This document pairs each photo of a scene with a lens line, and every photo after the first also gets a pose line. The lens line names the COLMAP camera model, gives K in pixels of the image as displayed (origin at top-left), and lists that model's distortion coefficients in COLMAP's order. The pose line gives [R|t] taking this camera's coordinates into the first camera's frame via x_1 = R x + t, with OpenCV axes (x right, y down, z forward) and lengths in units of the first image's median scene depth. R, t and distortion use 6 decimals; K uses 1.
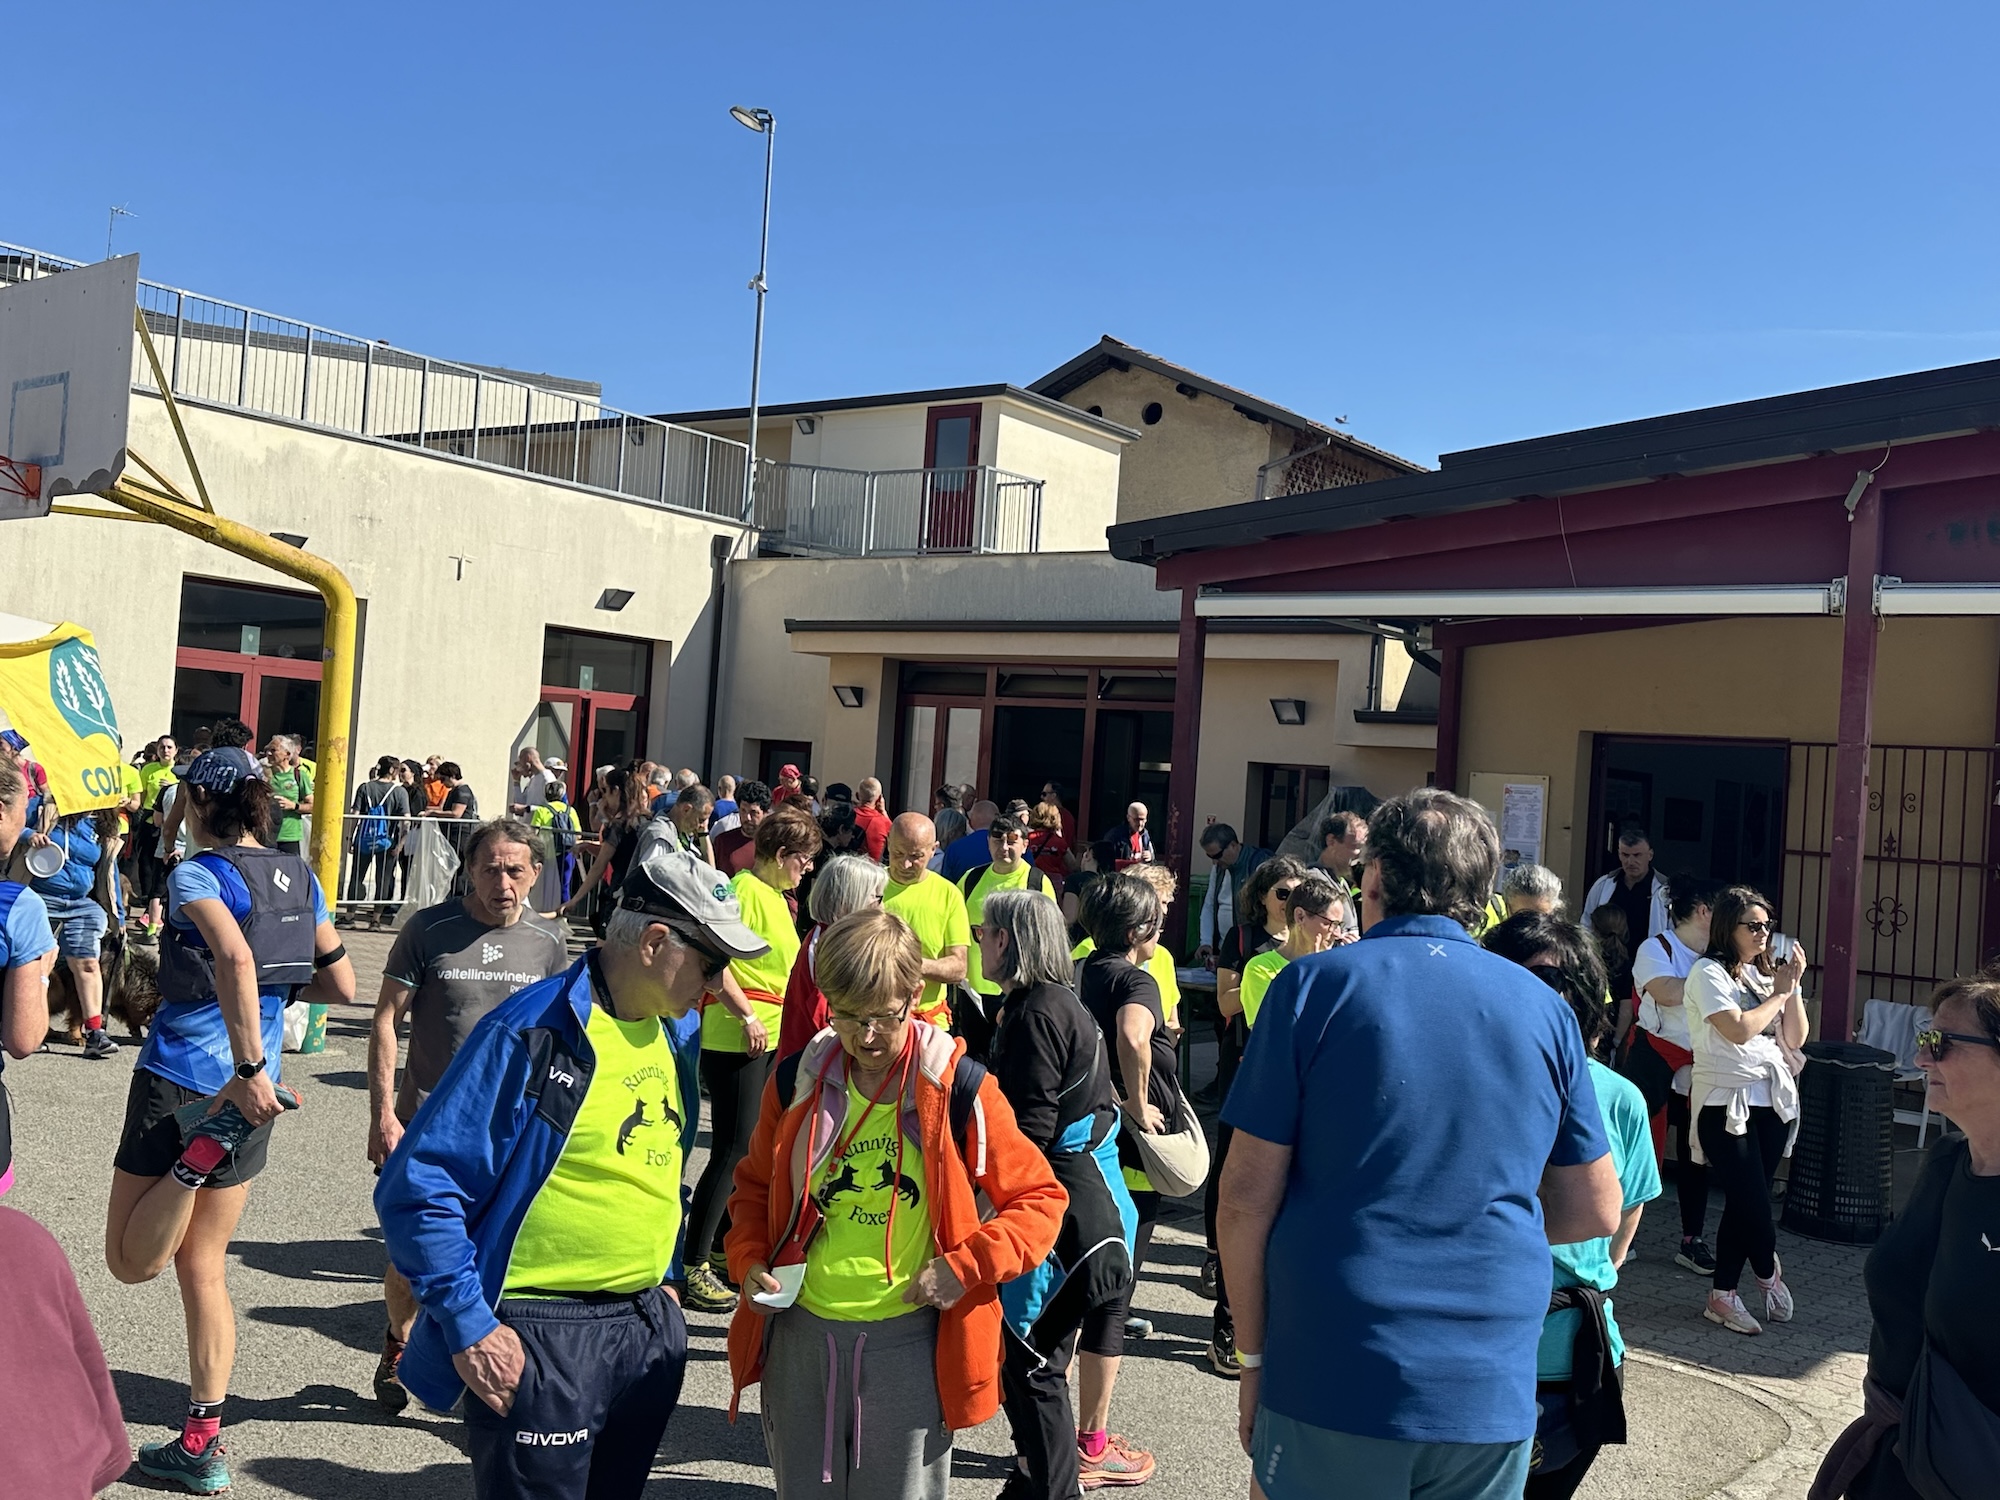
lens RADIAL K [[1964.2, 0, 1000.0], [0, 1964.2, 750.0], [0, 0, 1]] dist [0.089742, -0.021810]
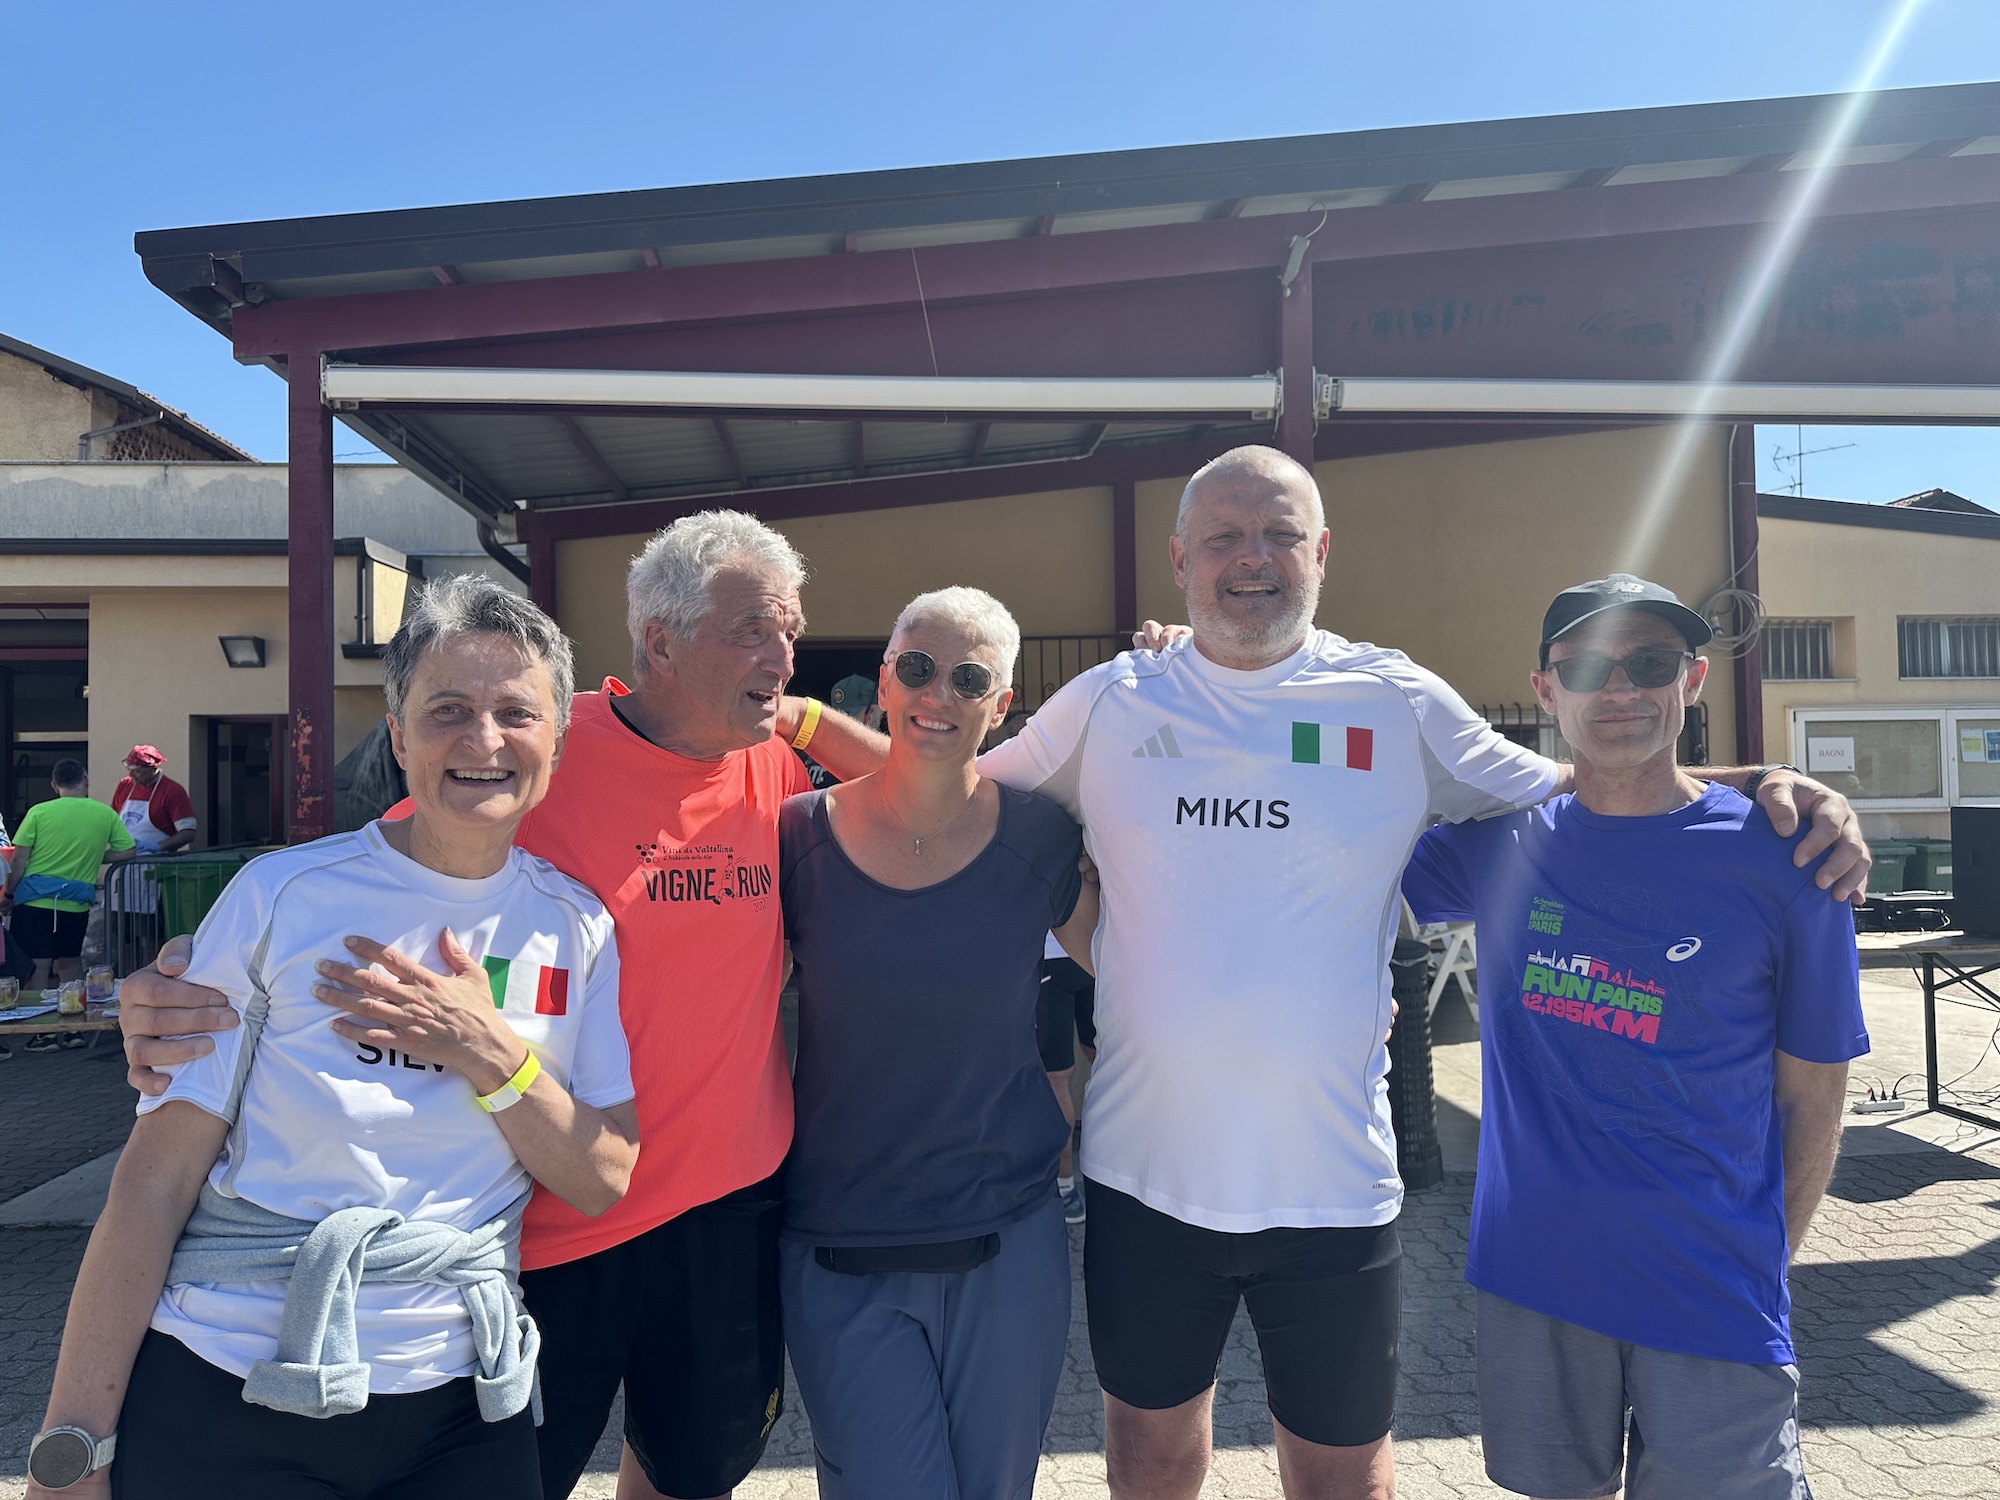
lens RADIAL K [[1435.8, 0, 1022.6], [0, 1435.8, 774.8], [0, 0, 1]] dist [0.021003, -0.034689]
pose [[0.731620, -0.067728, 0.678340, -0.026438], [0.052356, 0.997696, 0.043146, 0.020383], [-0.679700, 0.003949, 0.733480, 0.275735]]
